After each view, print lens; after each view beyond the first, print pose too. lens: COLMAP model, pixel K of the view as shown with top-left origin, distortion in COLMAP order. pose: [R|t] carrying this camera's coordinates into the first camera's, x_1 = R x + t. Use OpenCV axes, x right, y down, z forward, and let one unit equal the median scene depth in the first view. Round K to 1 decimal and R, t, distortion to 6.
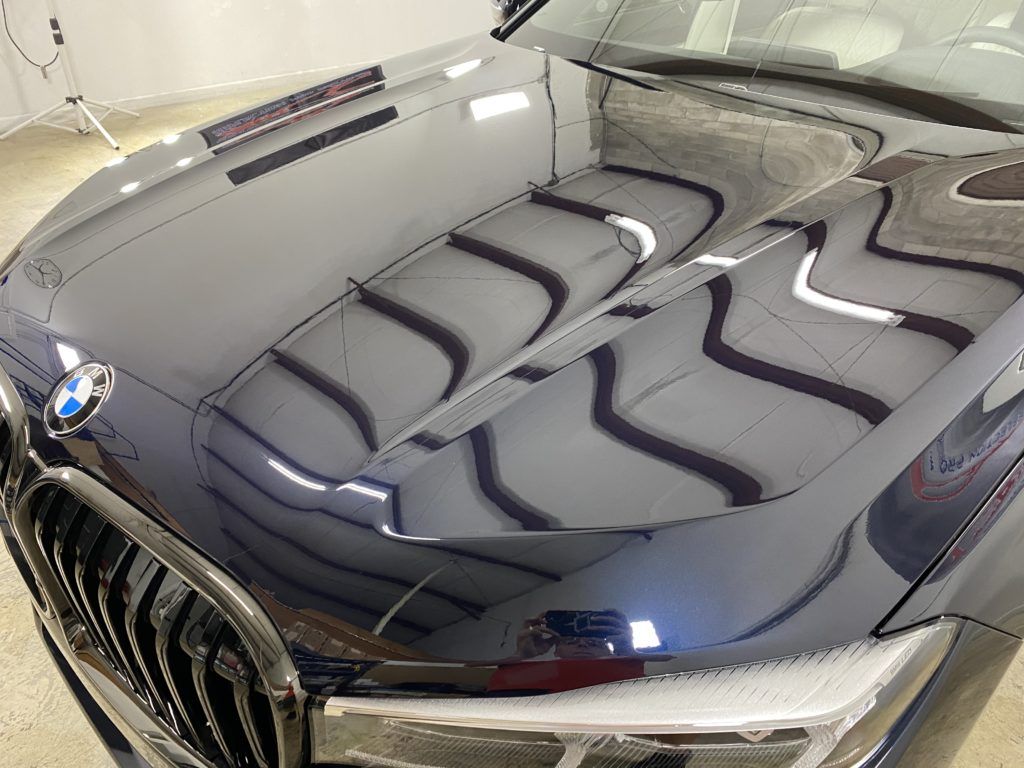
lens RADIAL K [[789.1, 0, 509.9], [0, 789.1, 382.7], [0, 0, 1]] dist [0.012096, -0.006651]
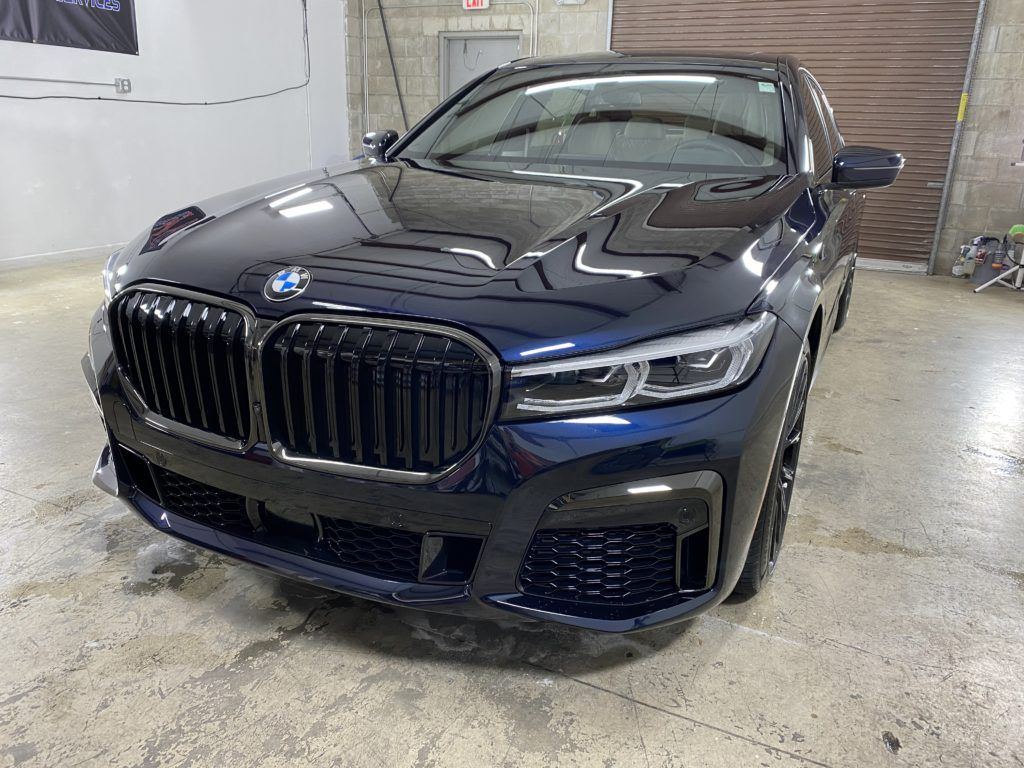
lens RADIAL K [[786.7, 0, 513.9], [0, 786.7, 381.0], [0, 0, 1]] dist [0.007952, -0.005785]
pose [[0.945425, -0.088073, 0.313712, -0.304891], [0.160824, 0.963463, -0.214182, 0.306984], [-0.283387, 0.252945, 0.925046, -0.280800]]
